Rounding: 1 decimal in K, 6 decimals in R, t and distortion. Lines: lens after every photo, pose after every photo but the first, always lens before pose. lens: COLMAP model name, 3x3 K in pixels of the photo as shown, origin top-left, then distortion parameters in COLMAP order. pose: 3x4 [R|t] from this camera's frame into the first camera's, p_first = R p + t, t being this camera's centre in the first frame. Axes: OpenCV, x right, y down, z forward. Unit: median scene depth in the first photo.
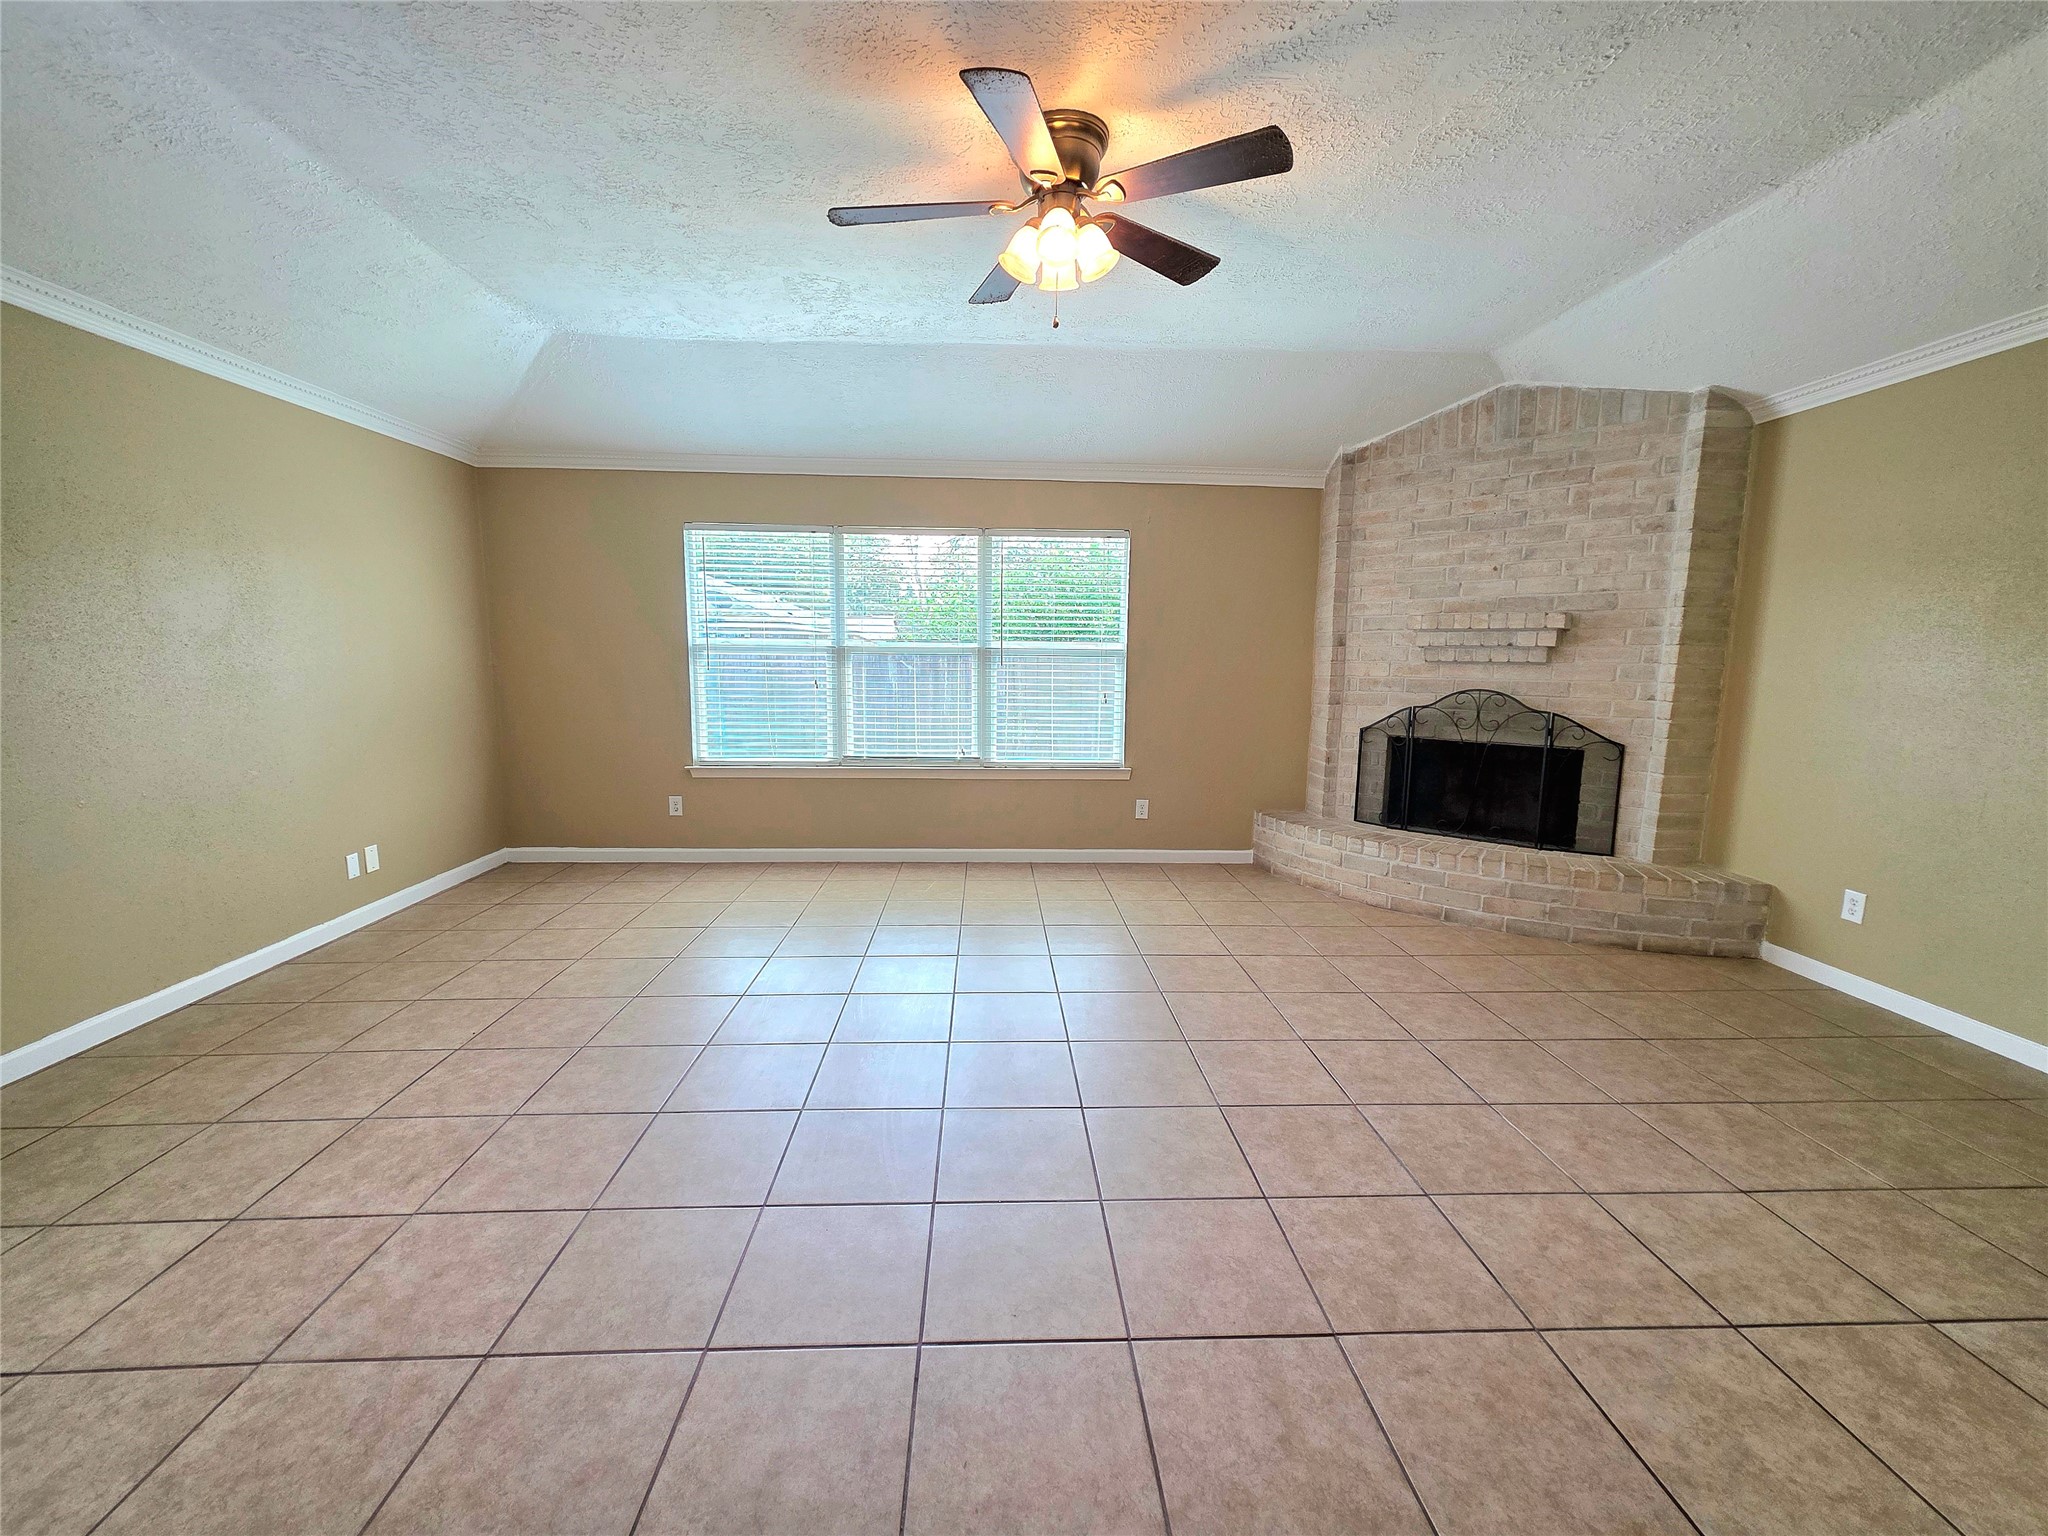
lens RADIAL K [[821.2, 0, 1021.4], [0, 821.2, 766.3], [0, 0, 1]] dist [0.002637, -0.000294]
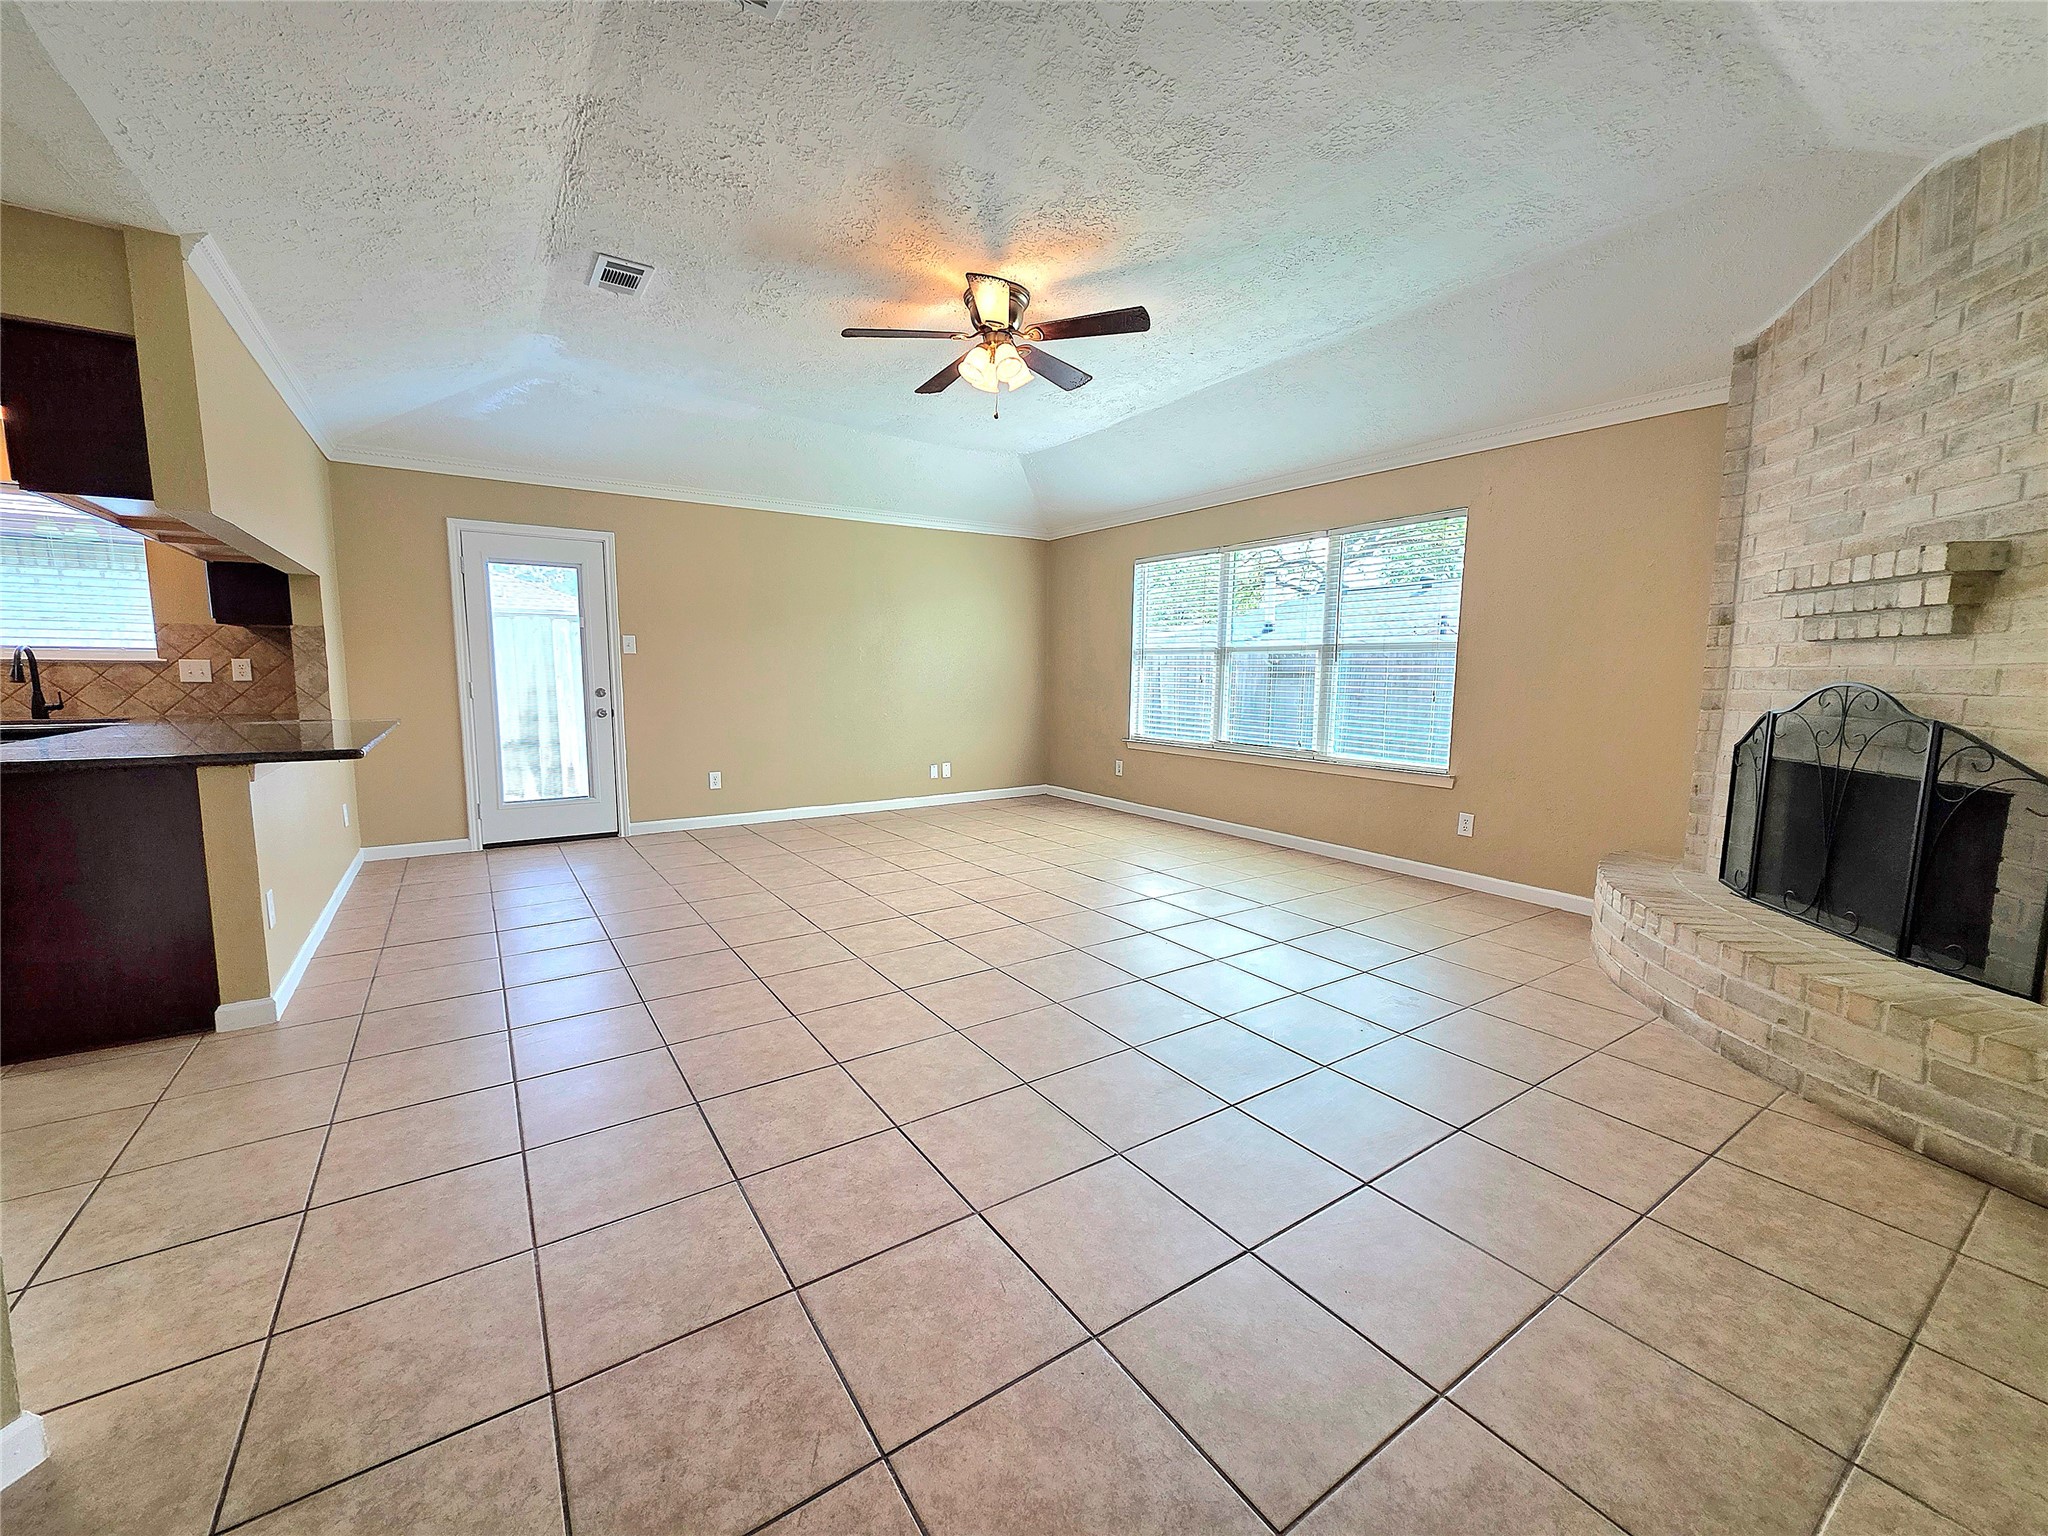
lens RADIAL K [[821.2, 0, 1019.8], [0, 821.2, 767.0], [0, 0, 1]] dist [0.002637, -0.000294]
pose [[0.522626, 0.093906, -0.847375, 0.792332], [-0.118606, 0.992259, 0.036811, 0.019315], [0.844272, 0.081265, 0.529718, 0.170950]]
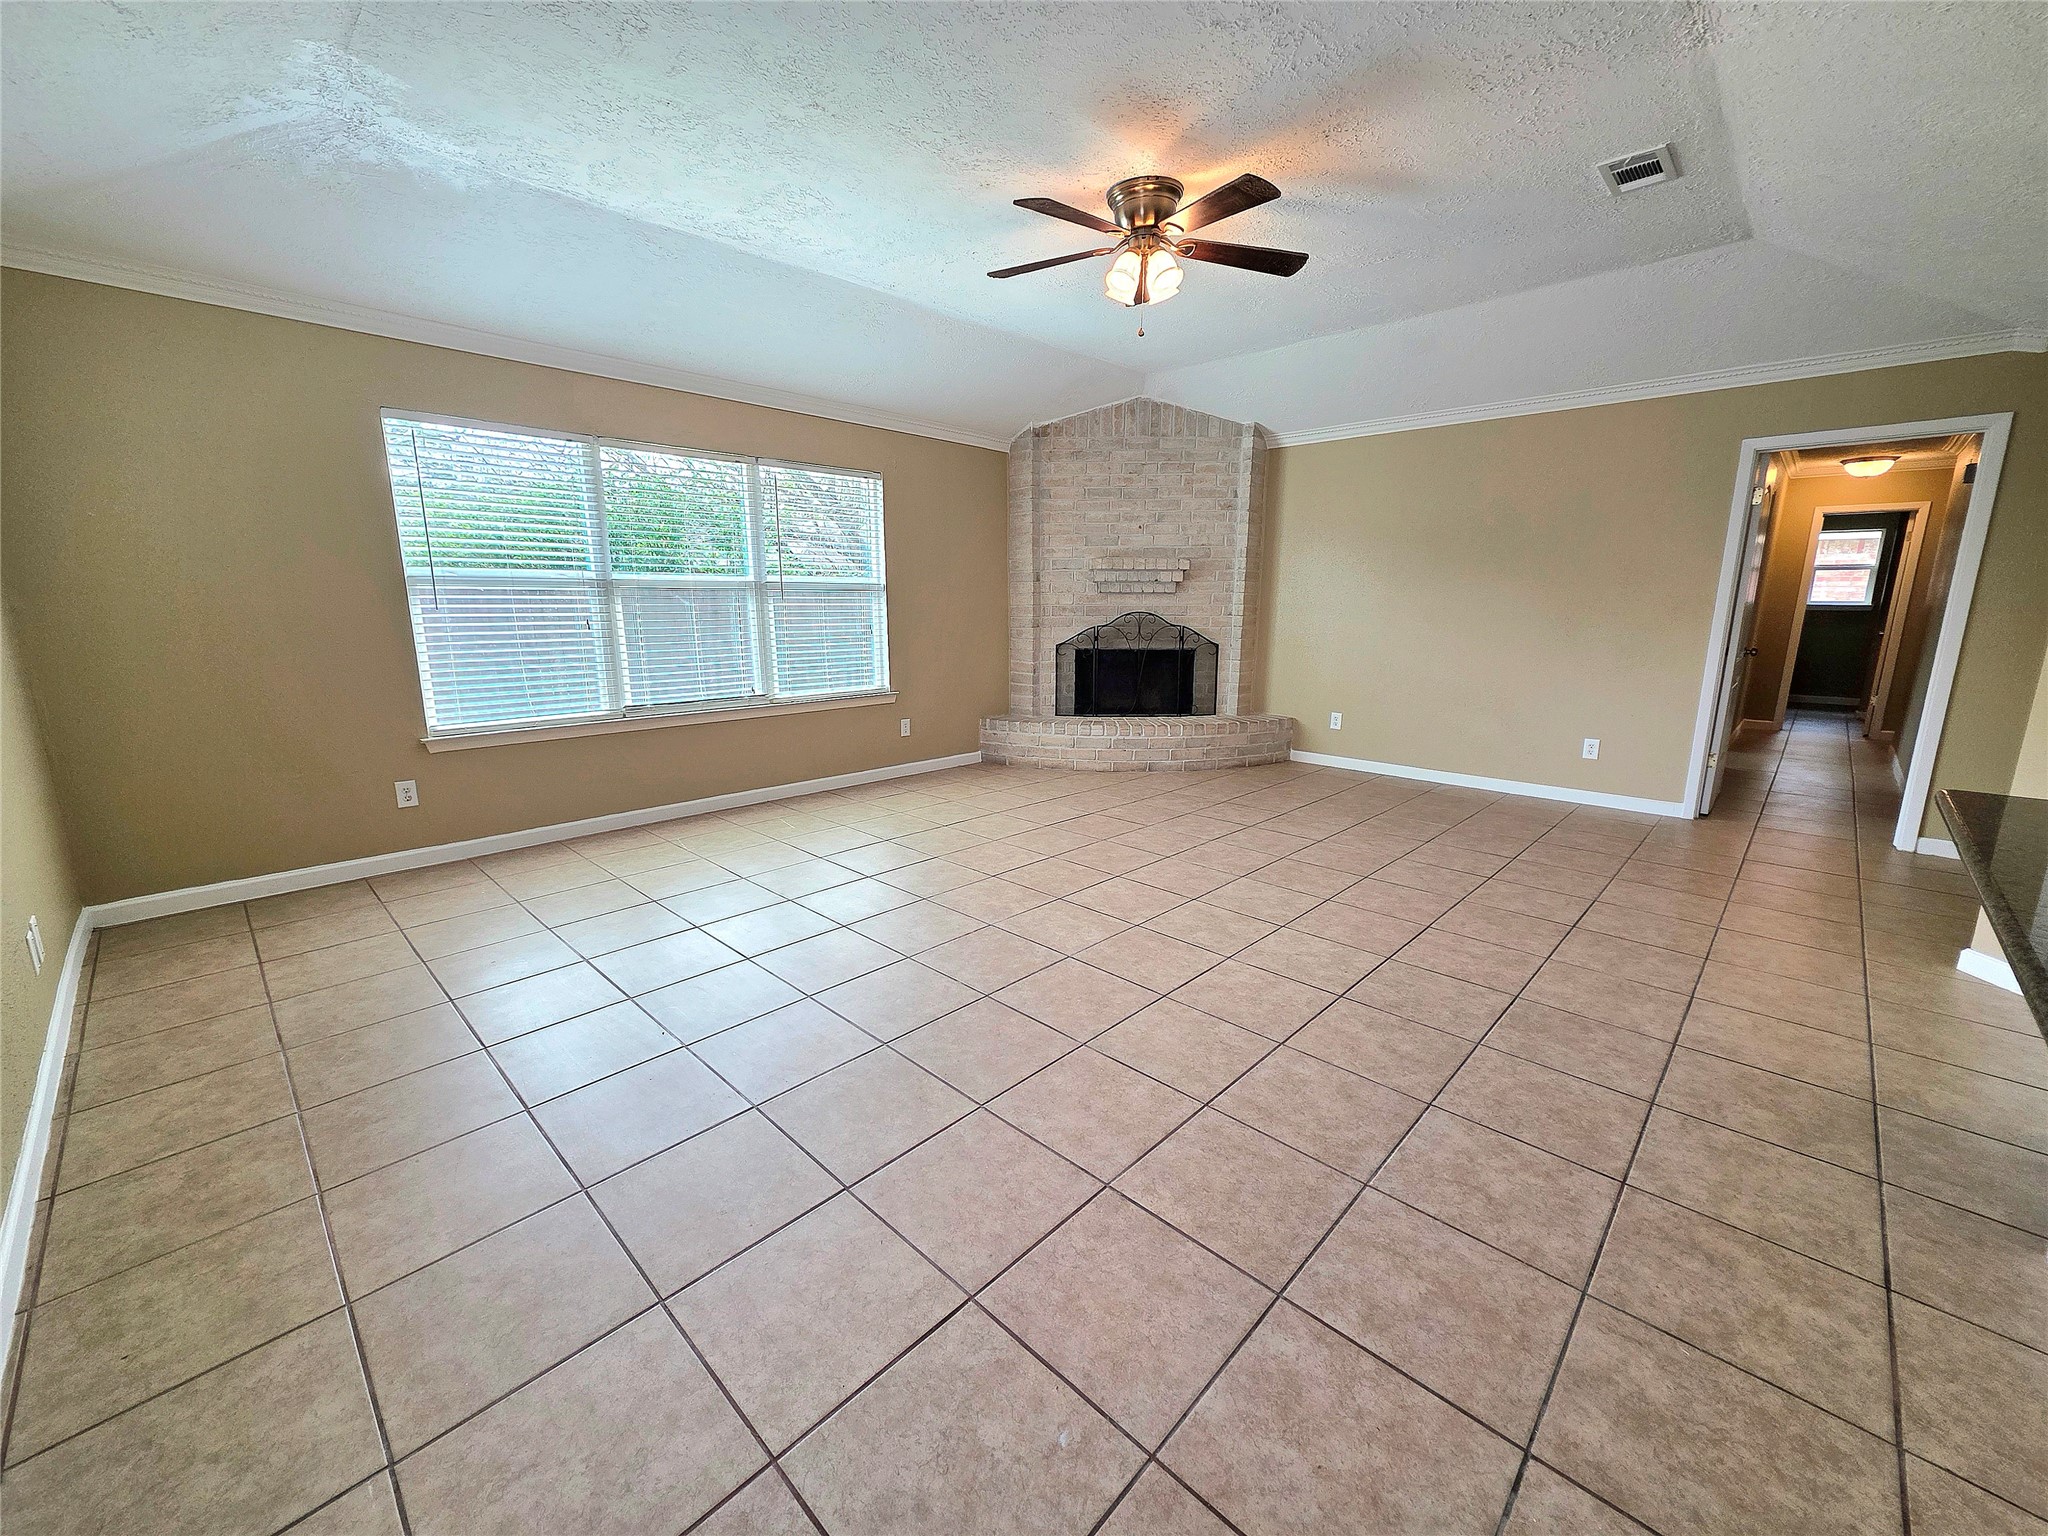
lens RADIAL K [[821.2, 0, 1019.1], [0, 821.2, 767.9], [0, 0, 1]] dist [0.002637, -0.000294]
pose [[0.727731, -0.148793, 0.669529, -0.629101], [0.098820, 0.988746, 0.112324, -0.005617], [-0.678707, -0.015579, 0.734244, 0.082745]]
